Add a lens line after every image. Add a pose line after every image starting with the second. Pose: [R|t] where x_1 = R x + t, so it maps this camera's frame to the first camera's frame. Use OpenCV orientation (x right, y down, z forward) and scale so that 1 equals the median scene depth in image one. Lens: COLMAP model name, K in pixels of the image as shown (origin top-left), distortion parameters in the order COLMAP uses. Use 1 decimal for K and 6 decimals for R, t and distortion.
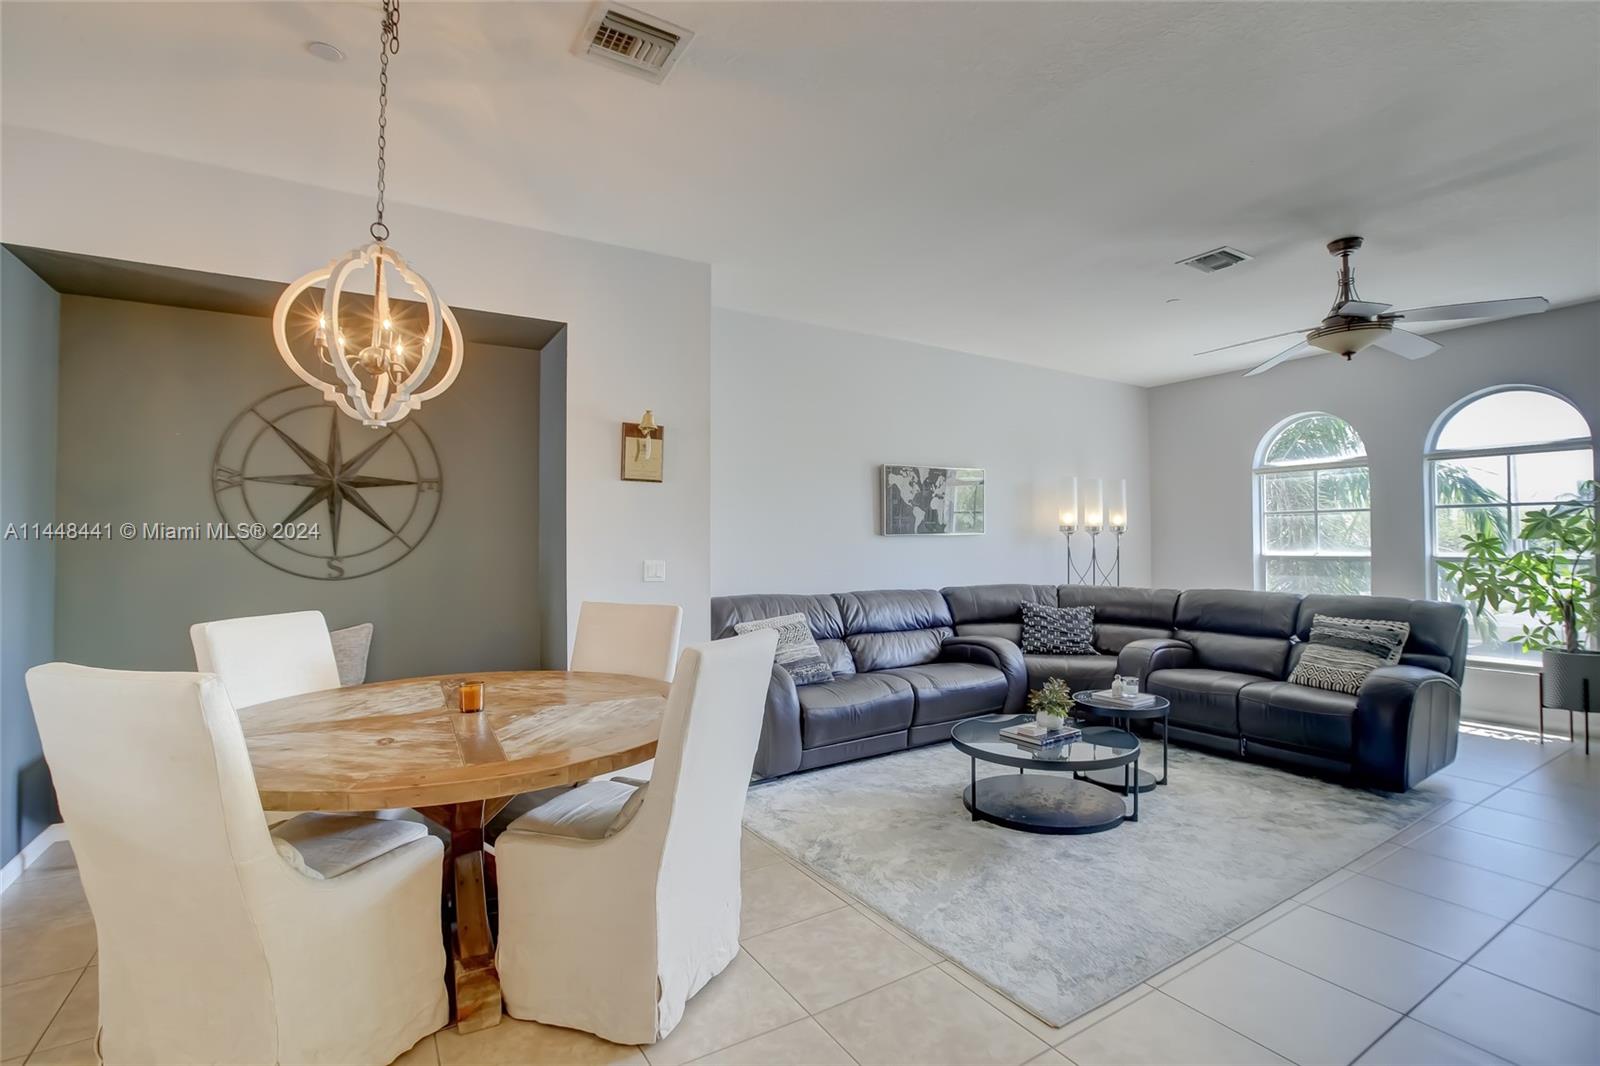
lens RADIAL K [[765.3, 0, 800.0], [0, 765.3, 533.0], [0, 0, 1]] dist [-0.024867, 0.014989]
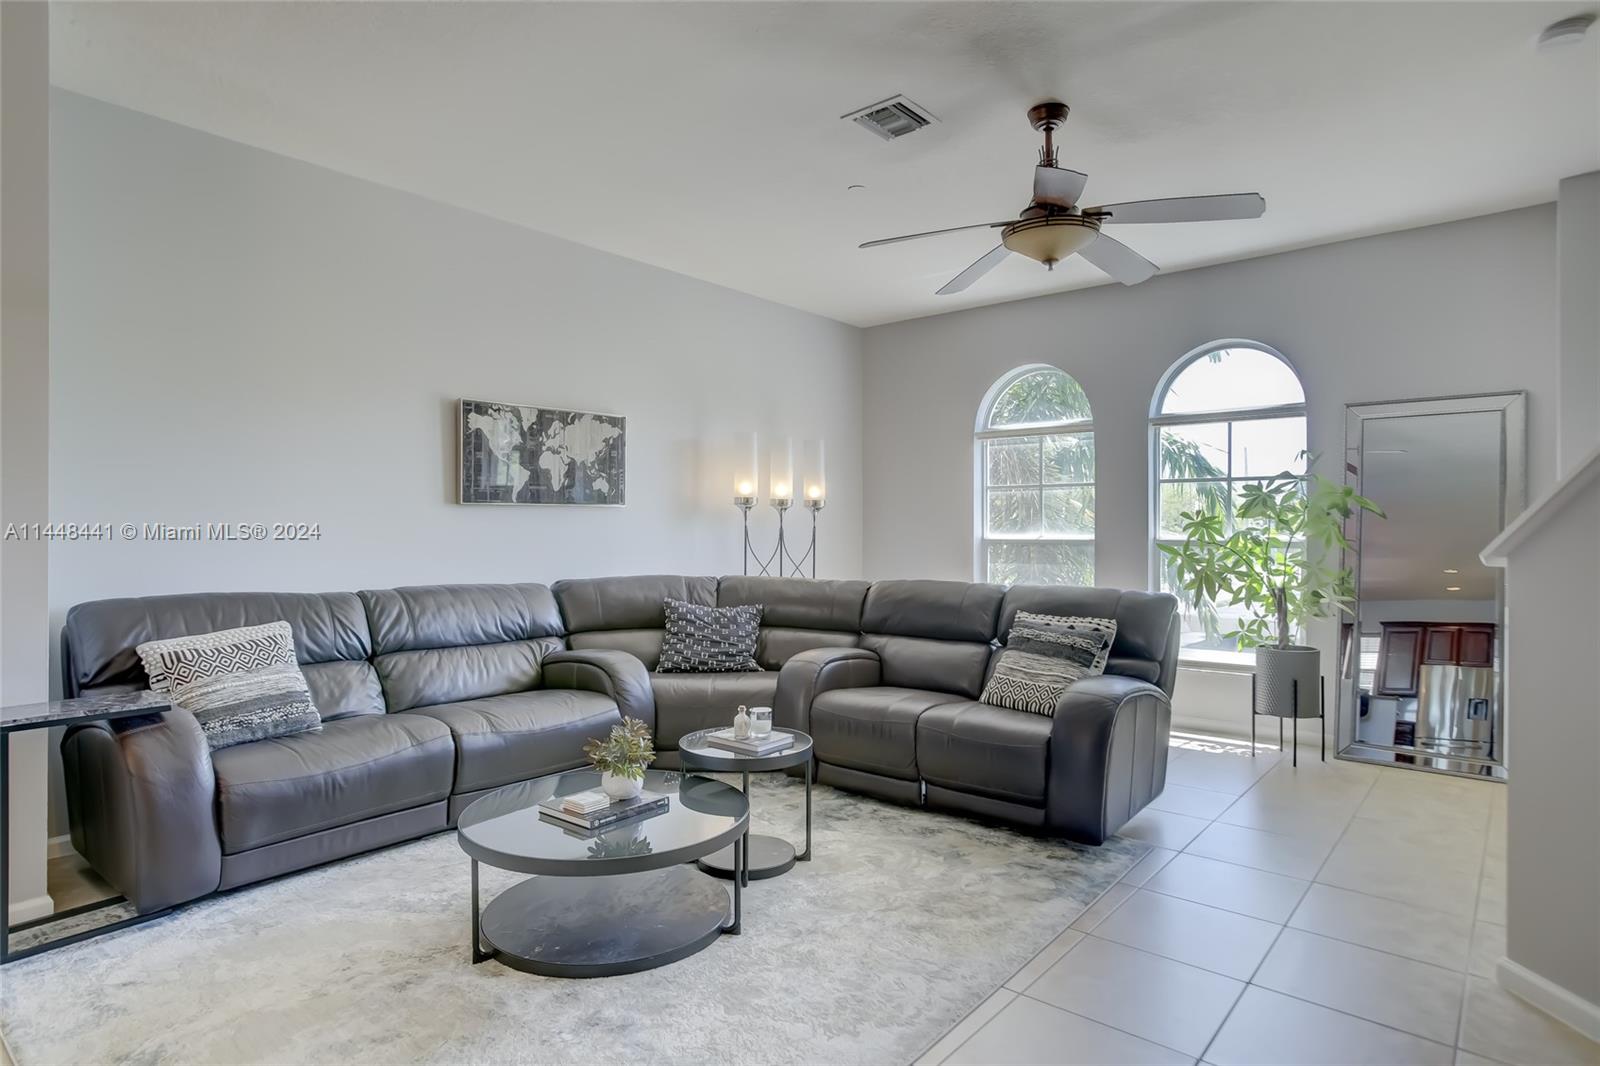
lens RADIAL K [[895.0, 0, 797.3], [0, 895.0, 536.0], [0, 0, 1]] dist [-0.049067, 0.064760]
pose [[0.958510, 0.005796, 0.285001, 0.194158], [-0.010345, 0.999842, 0.014459, 0.019347], [-0.284872, -0.016808, 0.958418, 0.186692]]
